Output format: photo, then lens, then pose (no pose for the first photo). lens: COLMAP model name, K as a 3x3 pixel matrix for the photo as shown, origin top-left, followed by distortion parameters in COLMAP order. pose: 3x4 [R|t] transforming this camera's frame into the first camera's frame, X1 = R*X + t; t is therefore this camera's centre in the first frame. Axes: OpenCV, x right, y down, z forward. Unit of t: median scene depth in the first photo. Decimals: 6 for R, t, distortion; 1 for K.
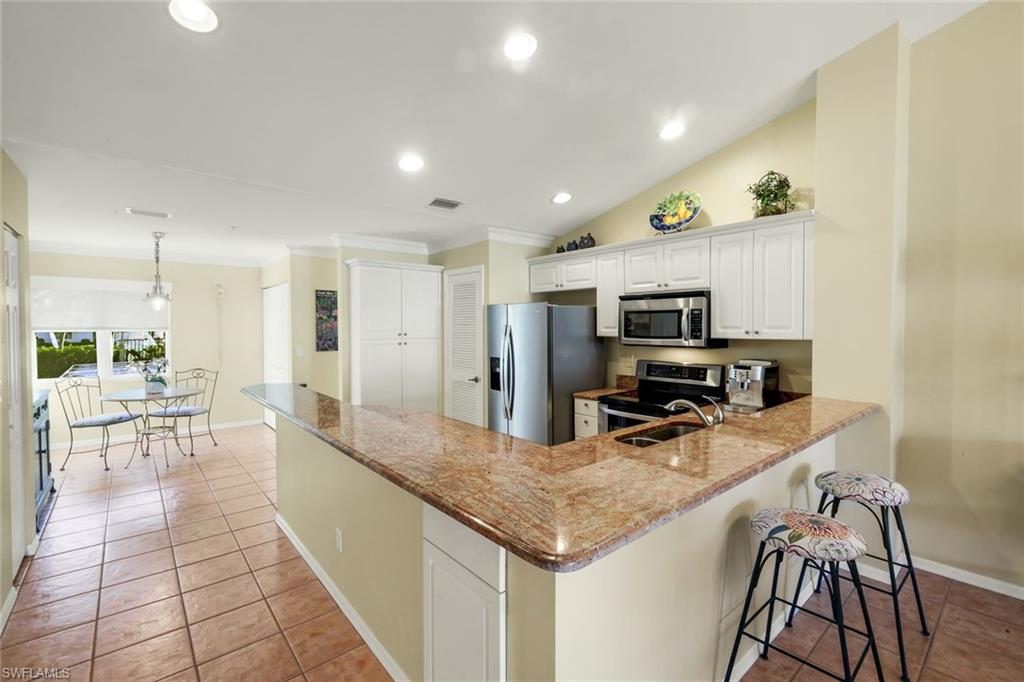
lens RADIAL K [[457.5, 0, 519.6], [0, 457.5, 336.4], [0, 0, 1]] dist [-0.001608, 0.000312]
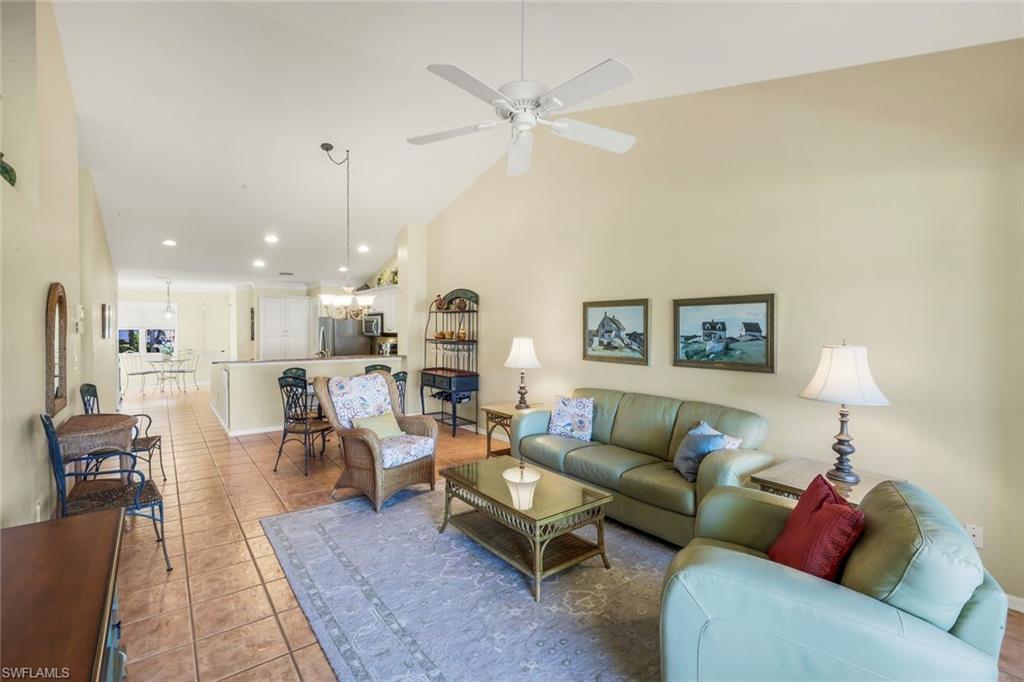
lens RADIAL K [[457.5, 0, 504.0], [0, 457.5, 339.0], [0, 0, 1]] dist [-0.001608, 0.000312]
pose [[0.998006, 0.008785, -0.062504, 0.808395], [-0.008924, 0.999958, -0.001948, 0.023413], [0.062484, 0.002502, 0.998043, -0.916180]]
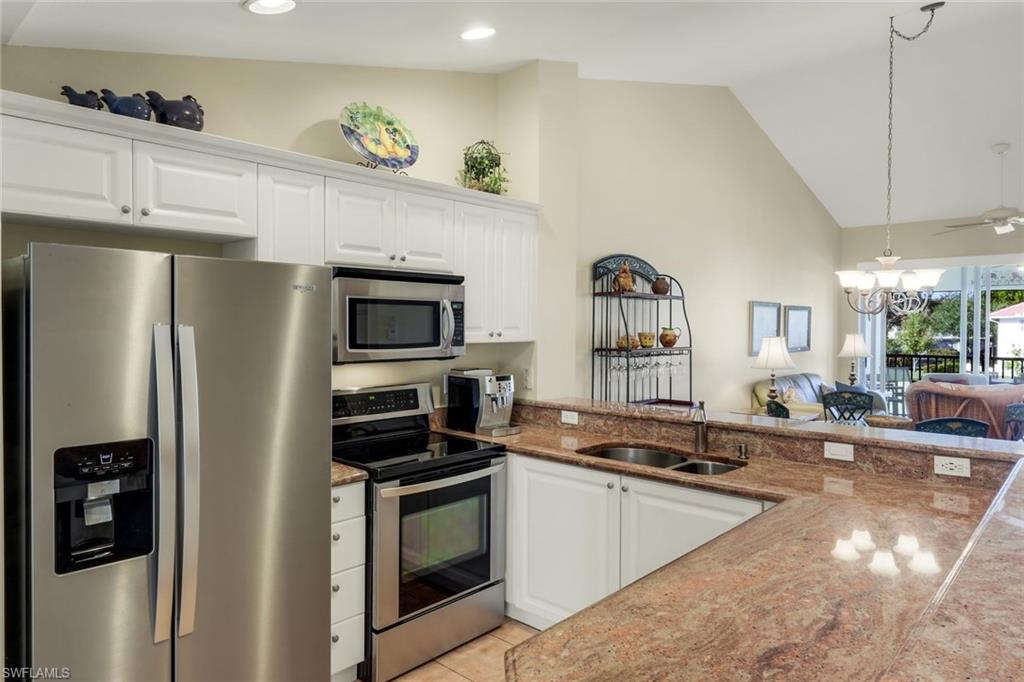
lens RADIAL K [[657.7, 0, 506.0], [0, 657.7, 337.8], [0, 0, 1]] dist [0.000717, 0.002363]
pose [[-0.128611, -0.016434, 0.991559, -0.430144], [0.022862, 0.999548, 0.019532, -0.016697], [-0.991432, 0.025181, -0.128177, 0.750849]]
